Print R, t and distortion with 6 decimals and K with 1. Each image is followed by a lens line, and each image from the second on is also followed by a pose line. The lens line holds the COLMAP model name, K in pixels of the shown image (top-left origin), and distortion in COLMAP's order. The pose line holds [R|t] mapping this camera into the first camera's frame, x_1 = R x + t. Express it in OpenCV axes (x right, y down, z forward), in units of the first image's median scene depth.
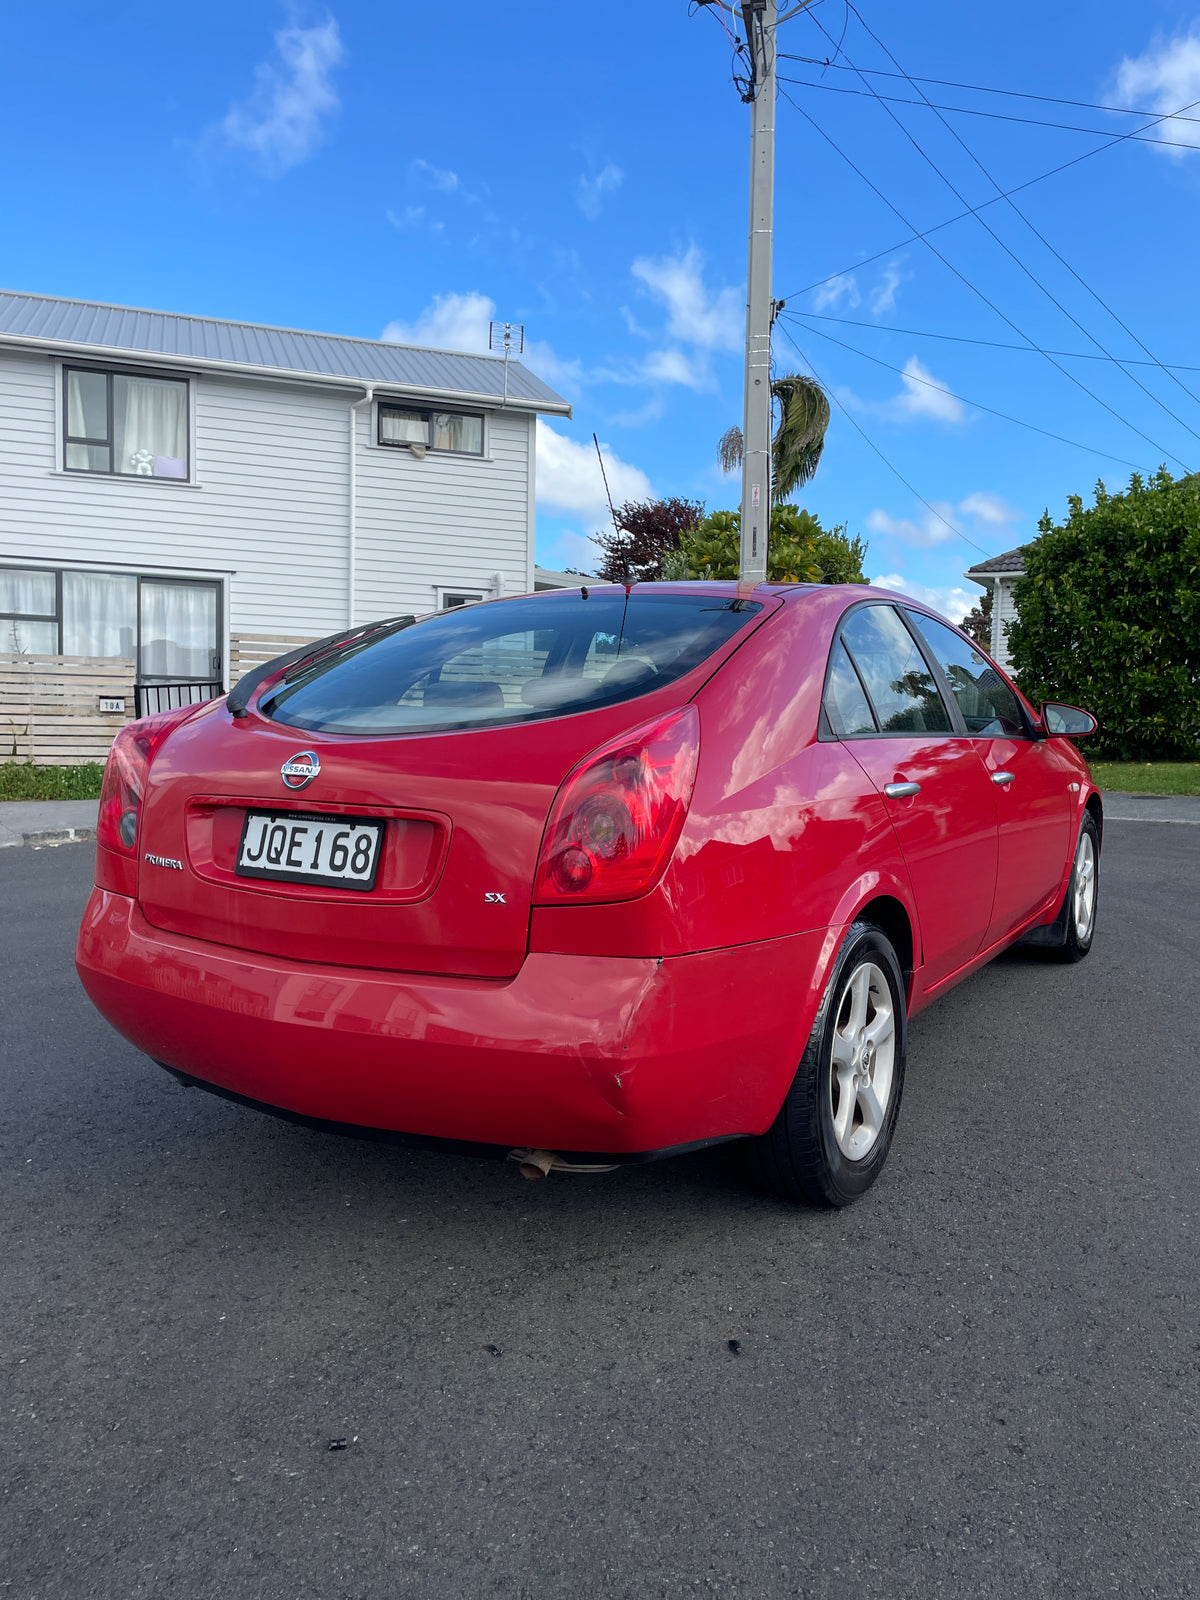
lens RADIAL K [[1175.8, 0, 648.5], [0, 1175.8, 809.7], [0, 0, 1]] dist [0.066973, -0.076740]
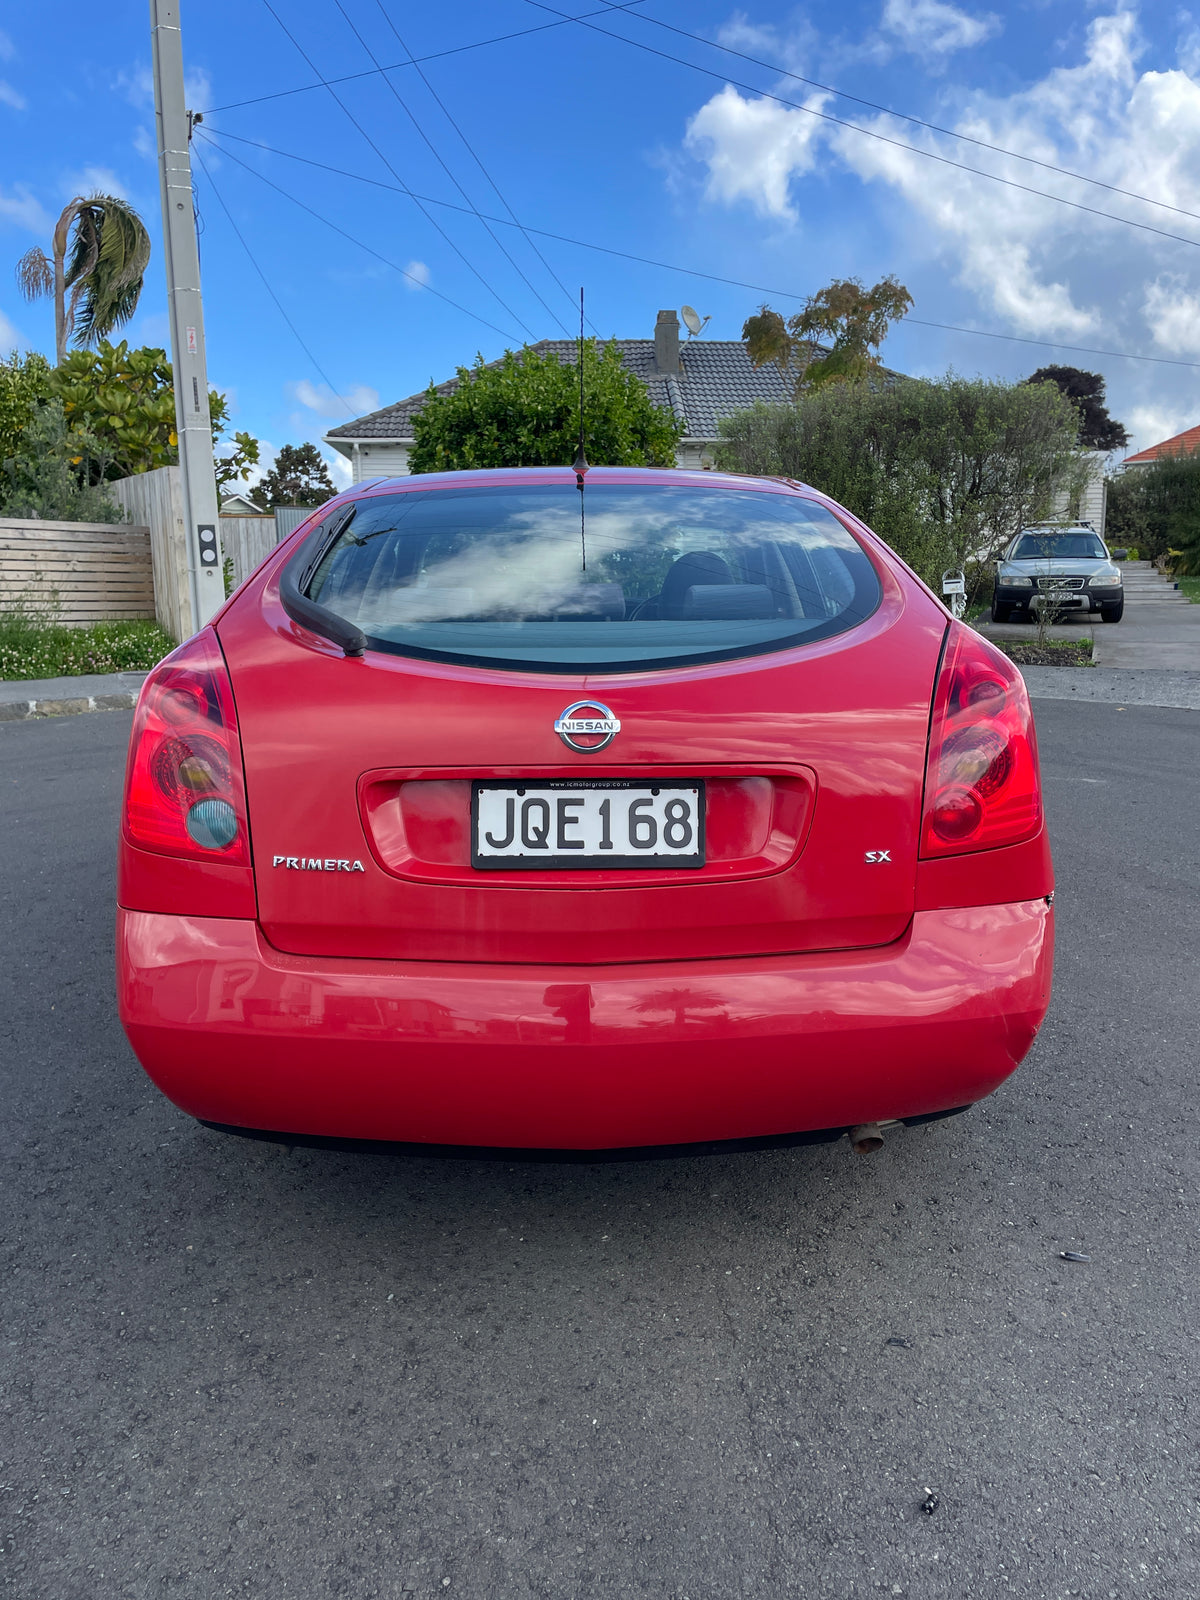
lens RADIAL K [[1175.8, 0, 605.1], [0, 1175.8, 785.7], [0, 0, 1]] dist [0.066973, -0.076740]
pose [[0.853249, -0.106878, 0.510434, -0.570416], [0.059384, 0.992320, 0.108512, -0.064988], [-0.518112, -0.062277, 0.853043, 0.275306]]
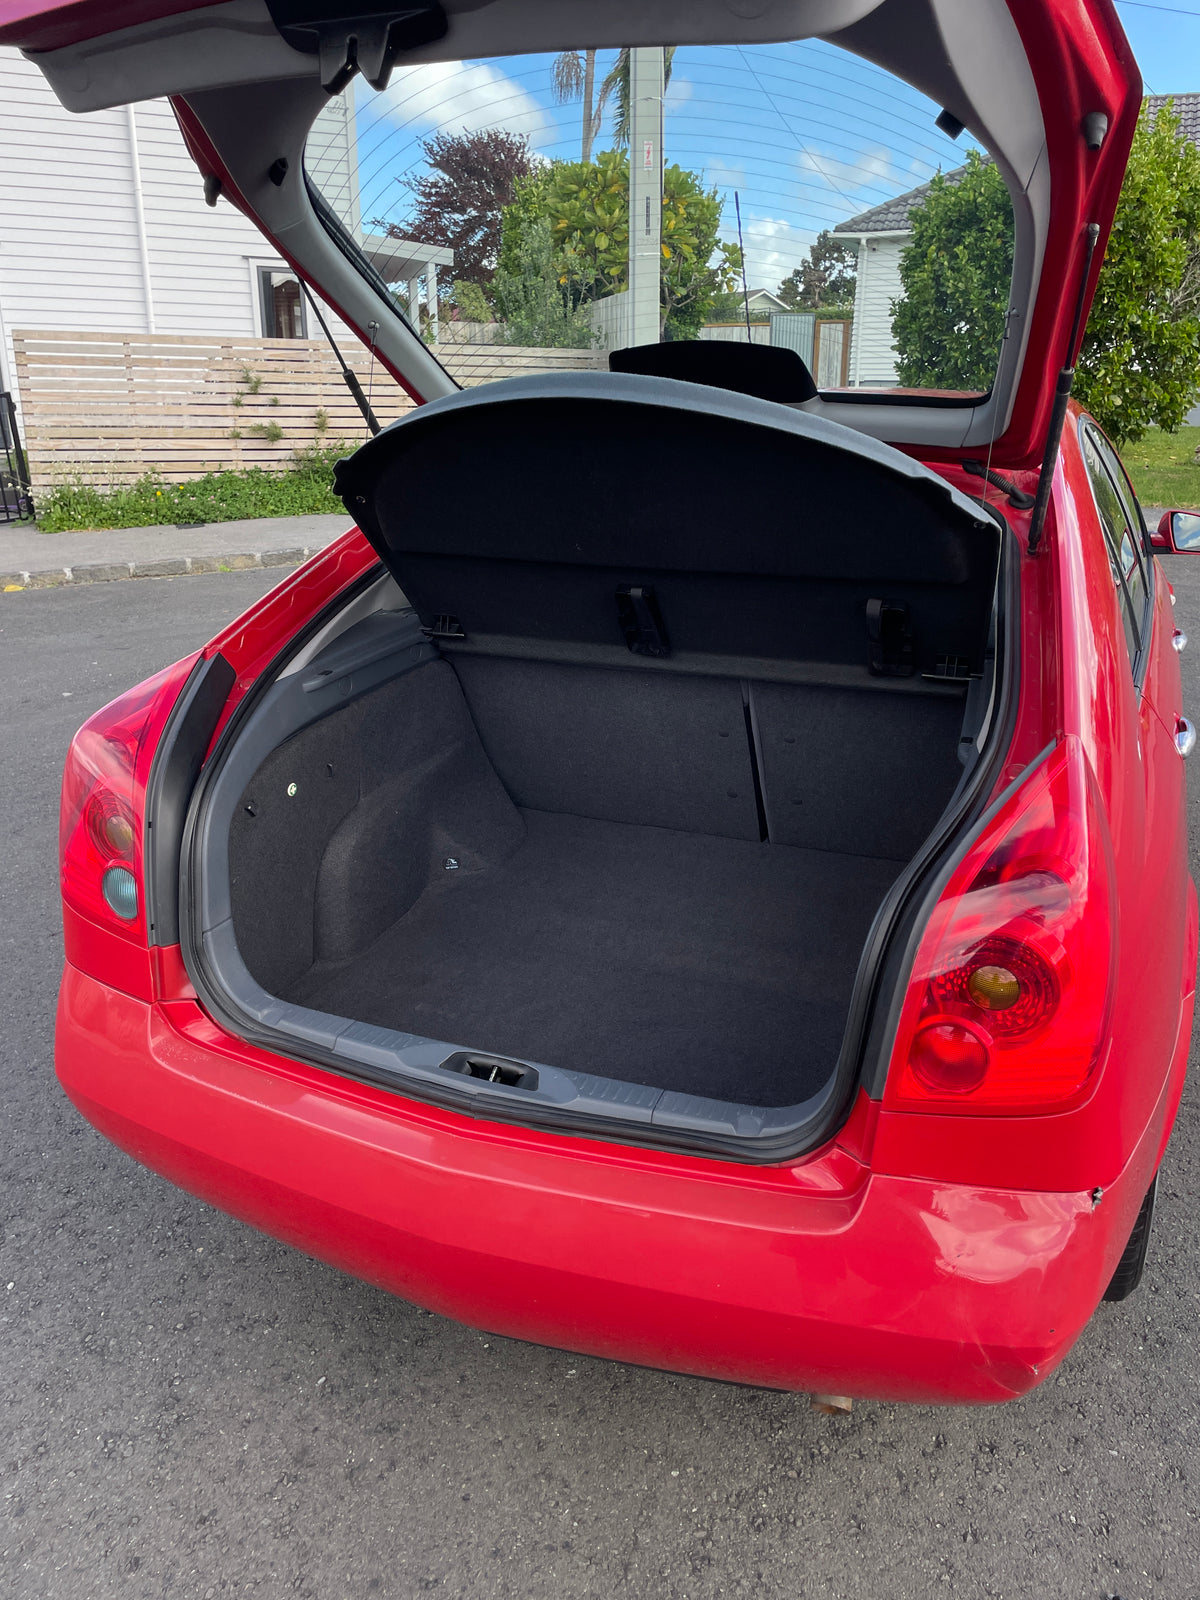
lens RADIAL K [[1175.8, 0, 623.9], [0, 1175.8, 776.5], [0, 0, 1]] dist [0.066973, -0.076740]
pose [[0.990911, -0.054018, 0.123194, -0.231848], [0.022449, 0.969392, 0.244491, -0.191790], [-0.132630, -0.239503, 0.961794, 0.338642]]
